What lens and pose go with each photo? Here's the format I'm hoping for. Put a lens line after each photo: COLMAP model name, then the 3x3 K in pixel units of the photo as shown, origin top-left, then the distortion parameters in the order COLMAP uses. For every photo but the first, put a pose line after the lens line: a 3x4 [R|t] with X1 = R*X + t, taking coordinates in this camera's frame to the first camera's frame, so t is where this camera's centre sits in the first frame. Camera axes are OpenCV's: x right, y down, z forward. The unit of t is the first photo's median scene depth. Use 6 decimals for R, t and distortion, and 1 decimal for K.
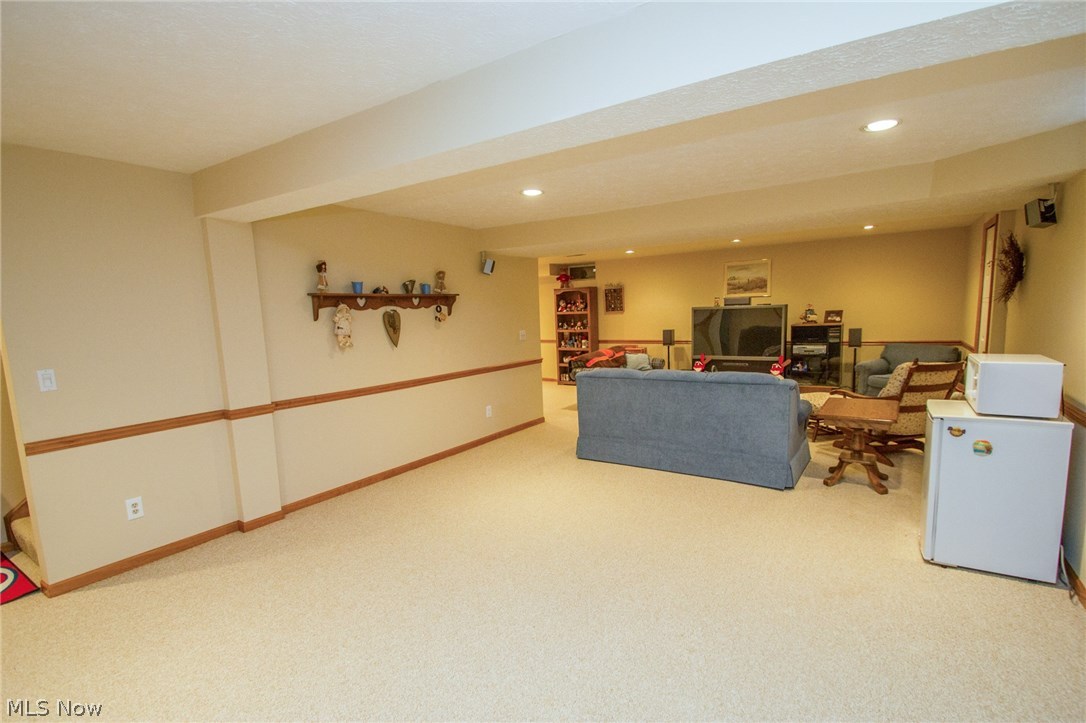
lens RADIAL K [[505.2, 0, 547.3], [0, 505.2, 379.1], [0, 0, 1]] dist [-0.001256, -0.010521]
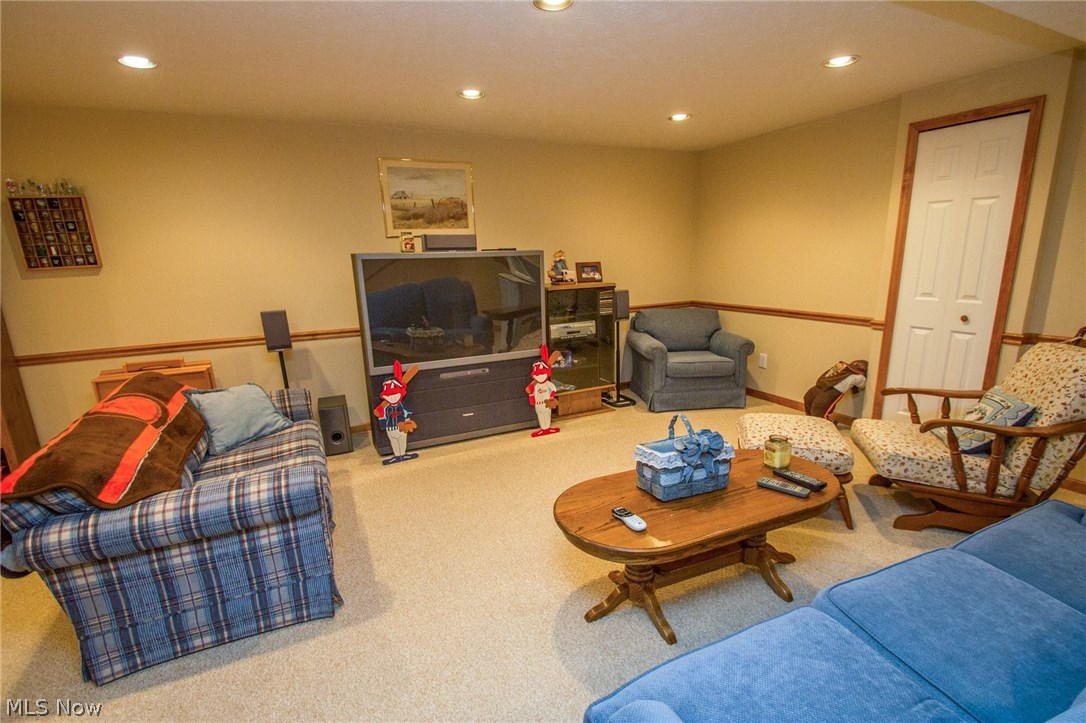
lens RADIAL K [[505.2, 0, 547.3], [0, 505.2, 379.1], [0, 0, 1]] dist [-0.001256, -0.010521]
pose [[0.495796, -0.189368, 0.847541, -0.004171], [0.122318, 0.981435, 0.147730, -0.083915], [-0.859781, 0.030426, 0.509755, 0.659429]]
